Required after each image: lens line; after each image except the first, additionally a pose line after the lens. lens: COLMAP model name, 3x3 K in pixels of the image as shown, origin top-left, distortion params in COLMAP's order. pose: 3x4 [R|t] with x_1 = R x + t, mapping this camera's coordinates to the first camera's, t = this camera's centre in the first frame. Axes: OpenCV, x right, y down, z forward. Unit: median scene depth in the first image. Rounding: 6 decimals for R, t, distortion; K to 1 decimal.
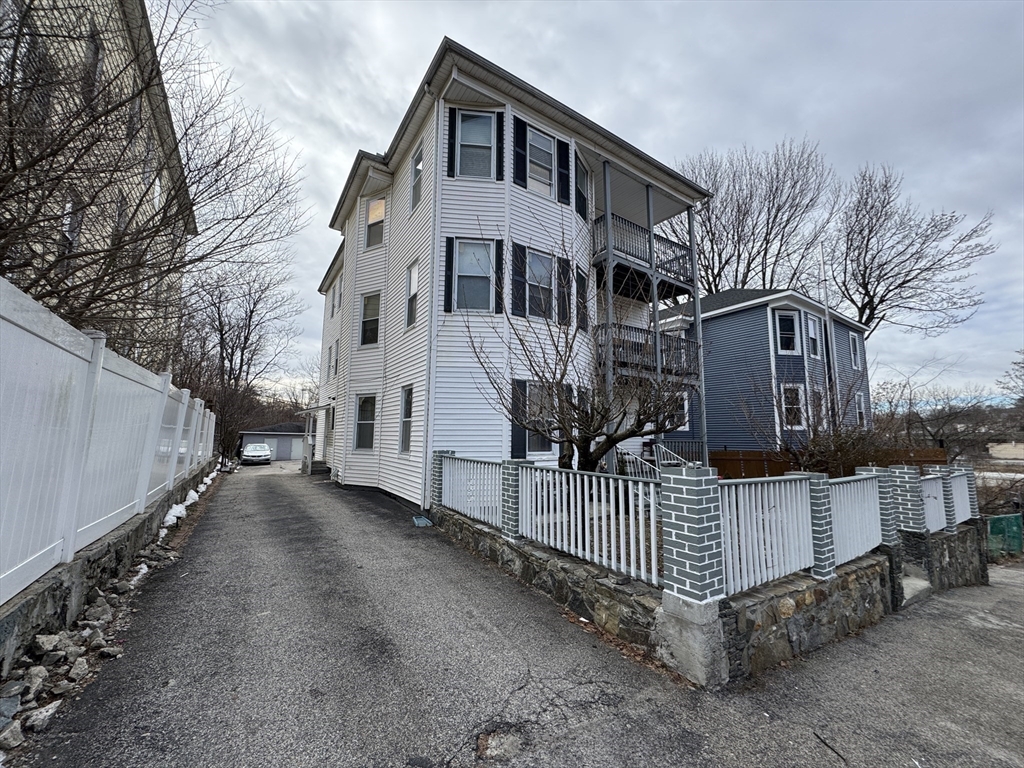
lens RADIAL K [[406.1, 0, 515.8], [0, 406.1, 386.2], [0, 0, 1]] dist [-0.003071, -0.000119]
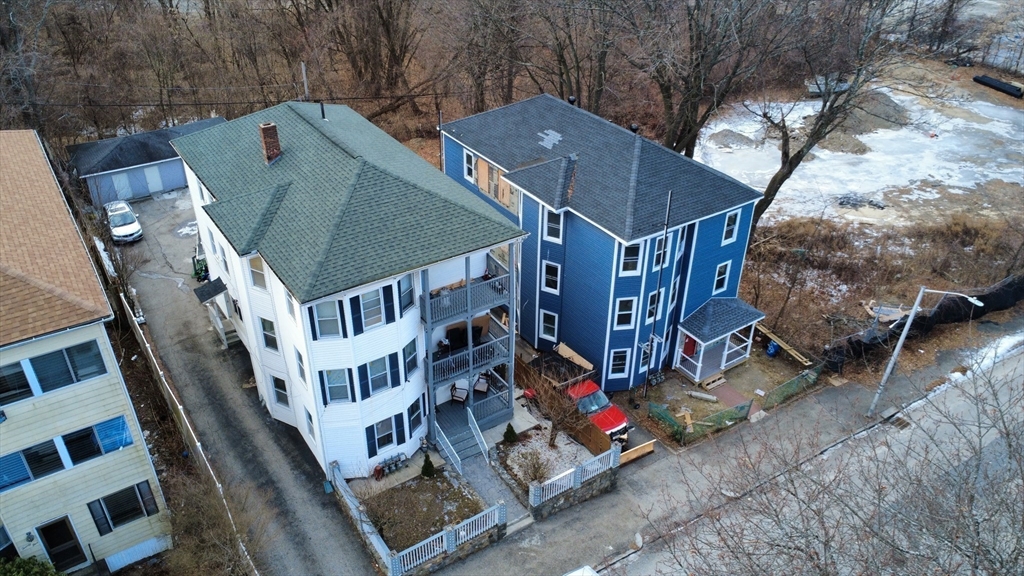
lens RADIAL K [[766.6, 0, 510.7], [0, 766.6, 289.4], [0, 0, 1]] dist [0.000108, 0.000026]
pose [[0.999917, -0.003879, 0.012285, 0.567584], [-0.004768, 0.774483, 0.632576, -2.523167], [-0.011968, -0.632582, 0.774401, -1.227032]]
